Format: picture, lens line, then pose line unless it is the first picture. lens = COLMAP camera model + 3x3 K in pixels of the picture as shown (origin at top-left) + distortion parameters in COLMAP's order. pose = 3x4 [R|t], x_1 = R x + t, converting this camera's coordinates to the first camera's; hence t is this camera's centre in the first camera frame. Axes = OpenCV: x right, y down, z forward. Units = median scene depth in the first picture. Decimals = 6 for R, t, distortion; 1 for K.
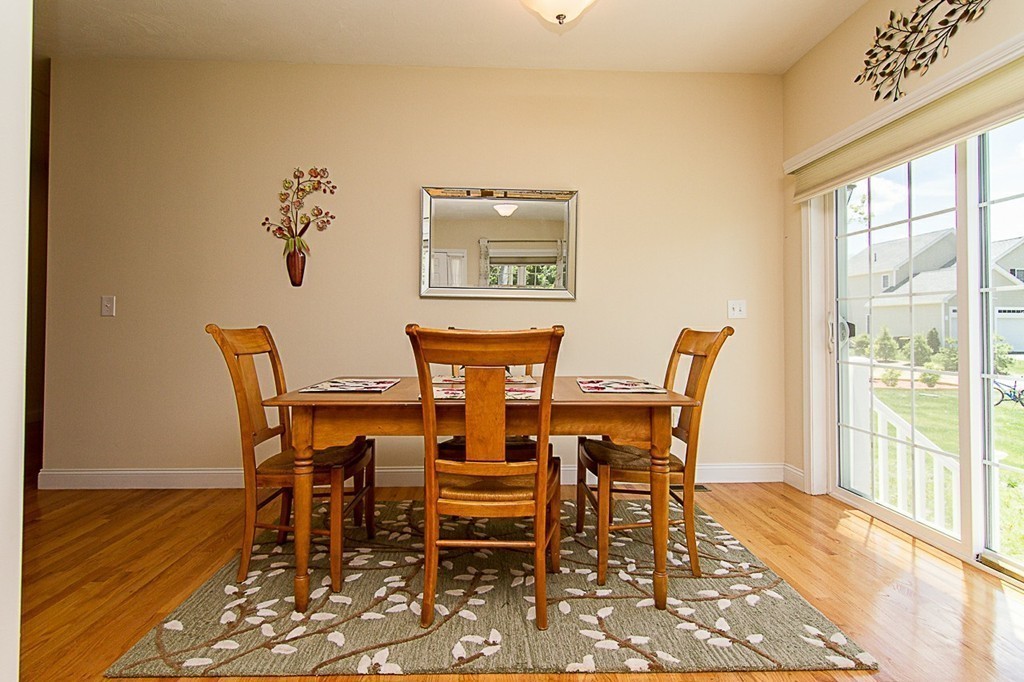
lens RADIAL K [[533.7, 0, 500.4], [0, 533.7, 315.8], [0, 0, 1]] dist [-0.005868, 0.005028]
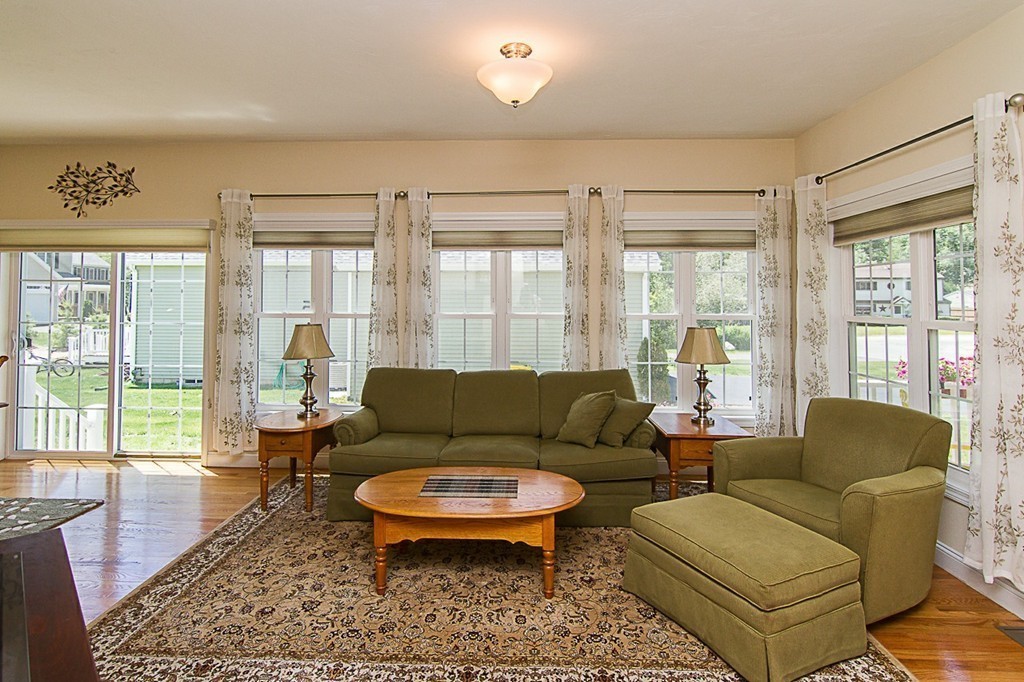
lens RADIAL K [[533.7, 0, 490.6], [0, 533.7, 290.7], [0, 0, 1]] dist [-0.005868, 0.005028]
pose [[0.071946, 0.021509, 0.997177, -0.926233], [-0.024253, 0.999510, -0.019810, -0.150914], [-0.997114, -0.022759, 0.072433, -0.498397]]
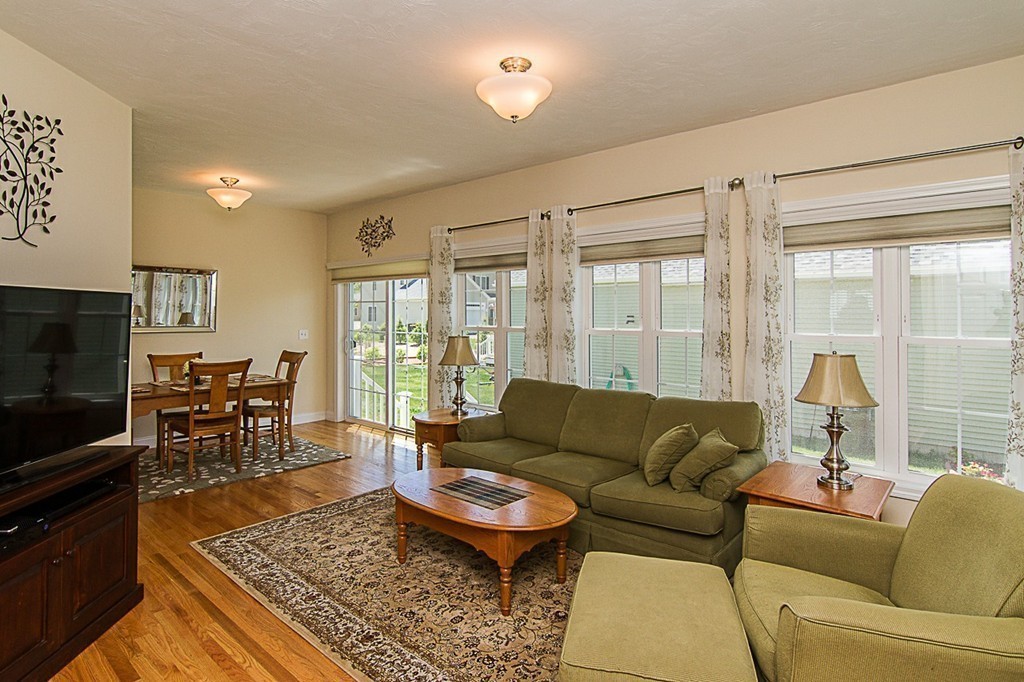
lens RADIAL K [[533.7, 0, 505.4], [0, 533.7, 315.3], [0, 0, 1]] dist [-0.005868, 0.005028]
pose [[0.688026, -0.001619, 0.725684, -0.641652], [-0.016699, 0.999697, 0.018063, -0.178272], [-0.725494, -0.024546, 0.687791, -1.210572]]
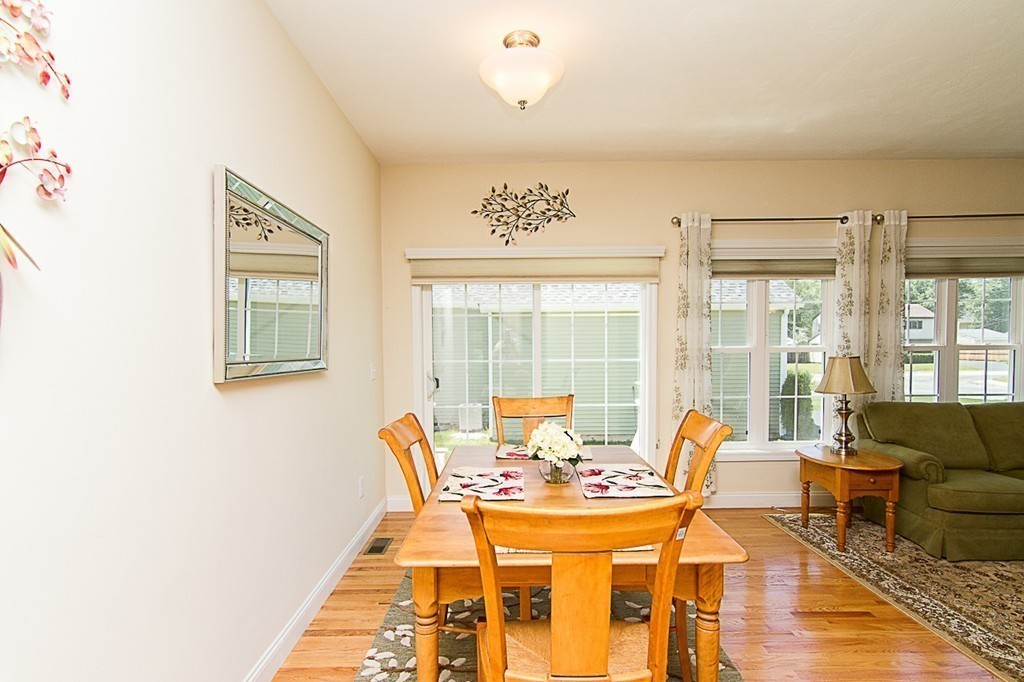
lens RADIAL K [[553.3, 0, 494.4], [0, 553.3, 349.2], [0, 0, 1]] dist [0.024109, 0.000500]
pose [[0.005686, -0.024265, 0.999689, -0.950923], [-0.010769, 0.999646, 0.024326, -0.120326], [-0.999926, -0.010904, 0.005423, 1.042282]]
